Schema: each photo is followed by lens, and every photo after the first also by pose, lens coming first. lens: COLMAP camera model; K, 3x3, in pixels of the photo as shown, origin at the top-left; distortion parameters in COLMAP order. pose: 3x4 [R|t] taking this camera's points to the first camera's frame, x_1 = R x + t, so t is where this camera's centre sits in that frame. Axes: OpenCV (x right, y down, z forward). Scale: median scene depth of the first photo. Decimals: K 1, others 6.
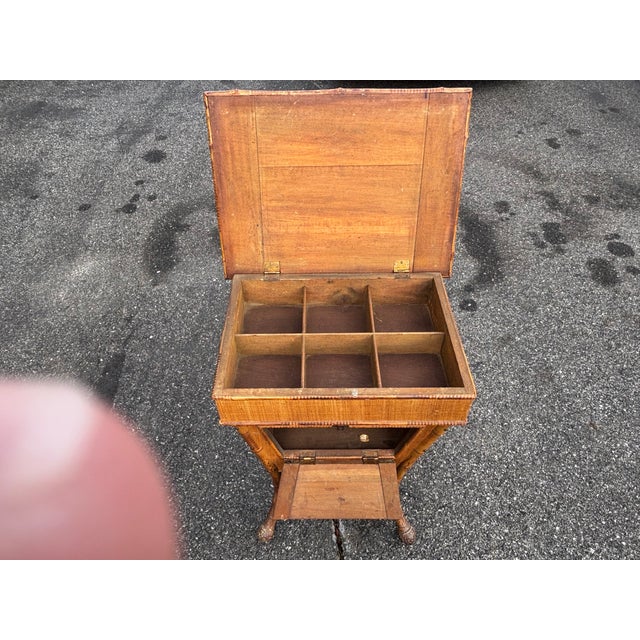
lens RADIAL K [[417.9, 0, 317.0], [0, 417.9, 352.2], [0, 0, 1]] dist [0.041223, -0.009202]
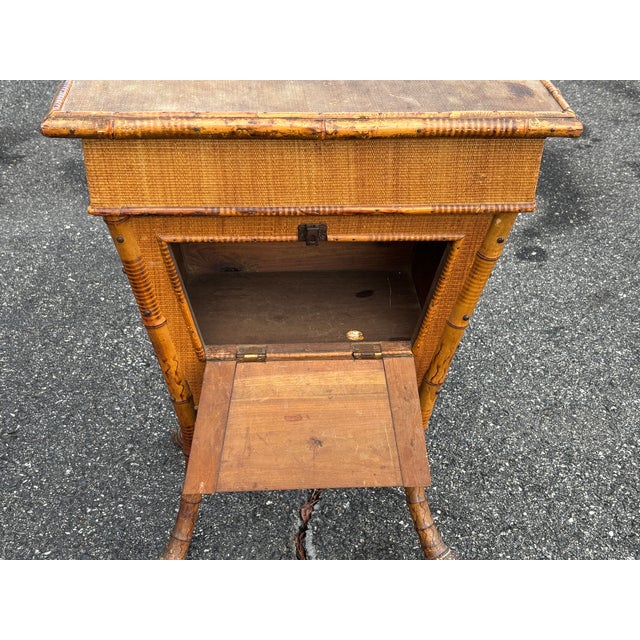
lens RADIAL K [[813.0, 0, 307.0], [0, 813.0, 410.4], [0, 0, 1]] dist [0.065566, 0.000000]
pose [[0.997732, -0.011610, 0.066303, -0.015422], [0.024348, 0.980563, -0.194686, 0.391721], [-0.062754, 0.195859, 0.978622, -0.004918]]
